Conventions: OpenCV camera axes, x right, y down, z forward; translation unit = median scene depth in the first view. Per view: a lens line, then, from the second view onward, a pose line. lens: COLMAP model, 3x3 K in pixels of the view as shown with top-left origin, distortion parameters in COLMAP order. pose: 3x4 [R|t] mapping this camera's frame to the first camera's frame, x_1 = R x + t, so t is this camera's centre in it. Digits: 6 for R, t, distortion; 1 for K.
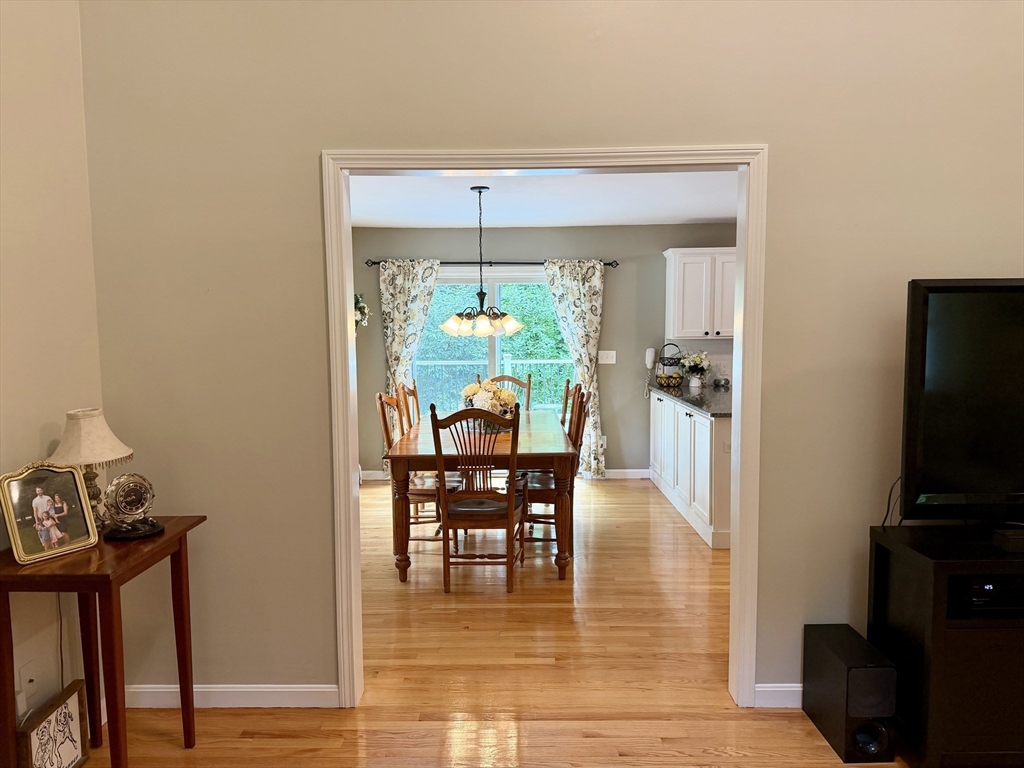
lens RADIAL K [[719.1, 0, 510.3], [0, 719.1, 390.0], [0, 0, 1]] dist [0.020698, -0.045431]
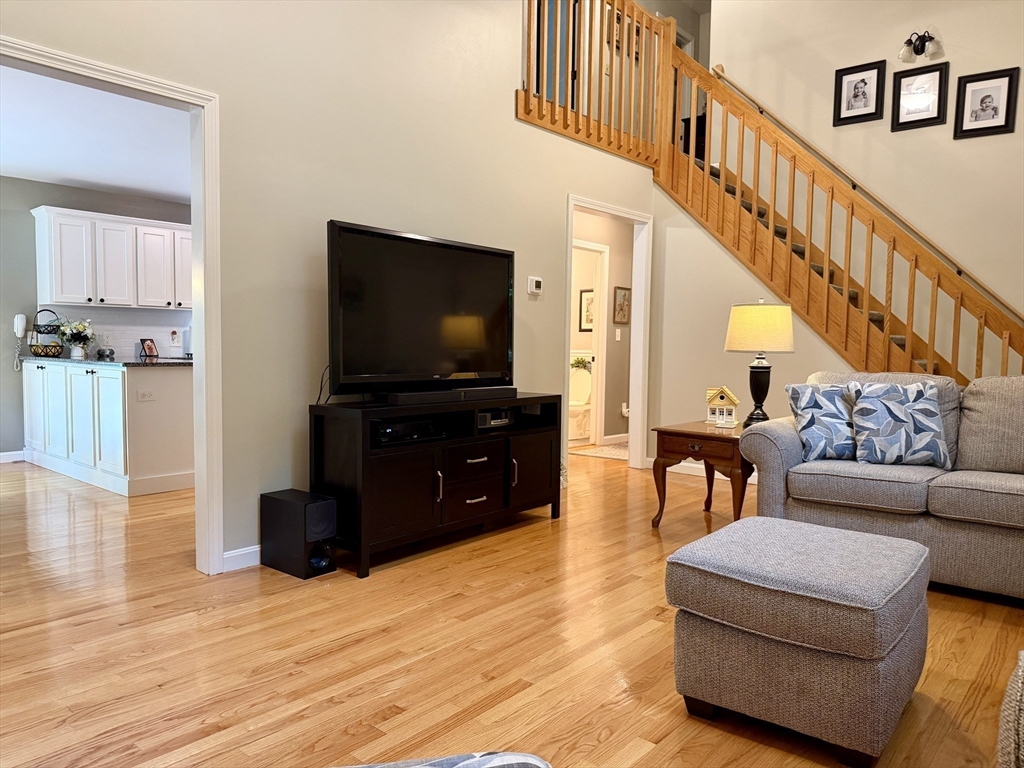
lens RADIAL K [[719.1, 0, 510.3], [0, 719.1, 390.0], [0, 0, 1]] dist [0.020698, -0.045431]
pose [[0.653406, -0.033202, 0.756279, -0.090900], [0.044264, 0.999004, 0.005616, 0.060337], [-0.755713, 0.029806, 0.654225, -0.051415]]
